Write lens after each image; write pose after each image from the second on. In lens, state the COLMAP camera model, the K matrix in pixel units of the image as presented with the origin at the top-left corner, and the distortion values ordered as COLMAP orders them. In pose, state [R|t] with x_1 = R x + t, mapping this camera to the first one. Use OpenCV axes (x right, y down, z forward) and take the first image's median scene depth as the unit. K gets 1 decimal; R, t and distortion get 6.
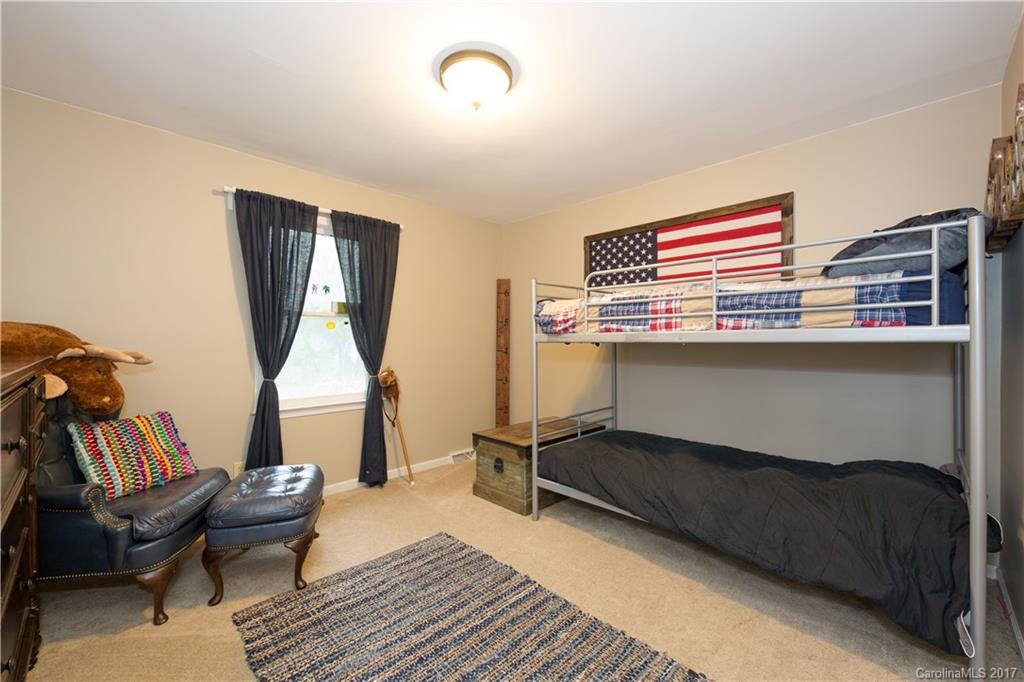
lens RADIAL K [[420.4, 0, 512.0], [0, 420.4, 341.0], [0, 0, 1]] dist [0.000356, 0.000029]
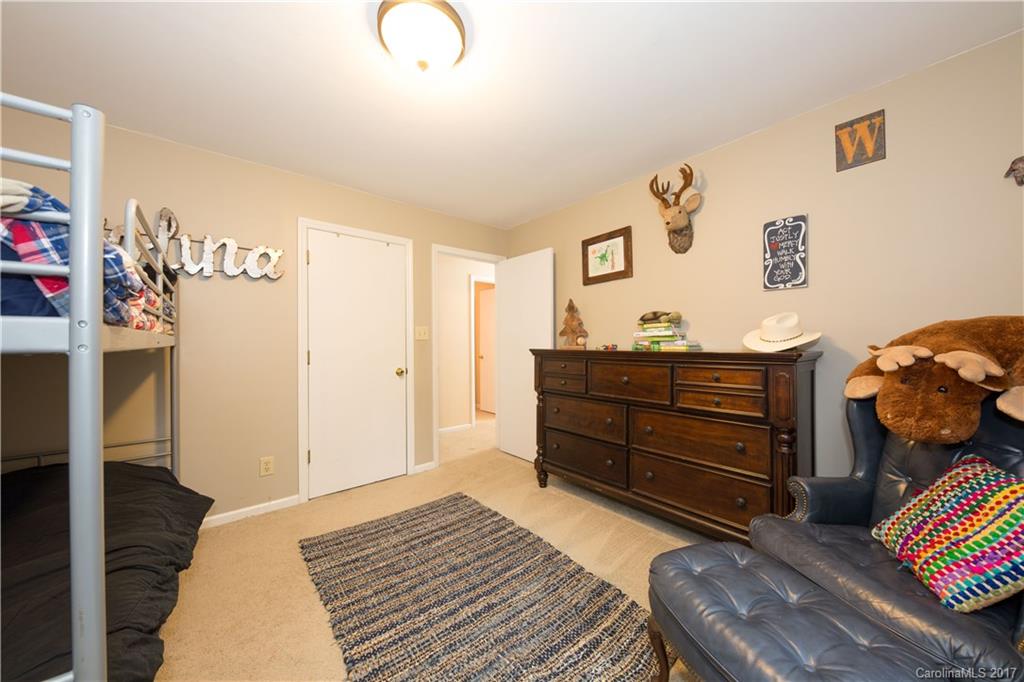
lens RADIAL K [[348.6, 0, 512.0], [0, 348.6, 341.0], [0, 0, 1]] dist [0.000161, 0.000003]
pose [[-0.996709, 0.003946, 0.080962, -0.345888], [0.003899, 0.999992, -0.000738, -0.005666], [-0.080964, -0.000420, -0.996717, 1.847715]]
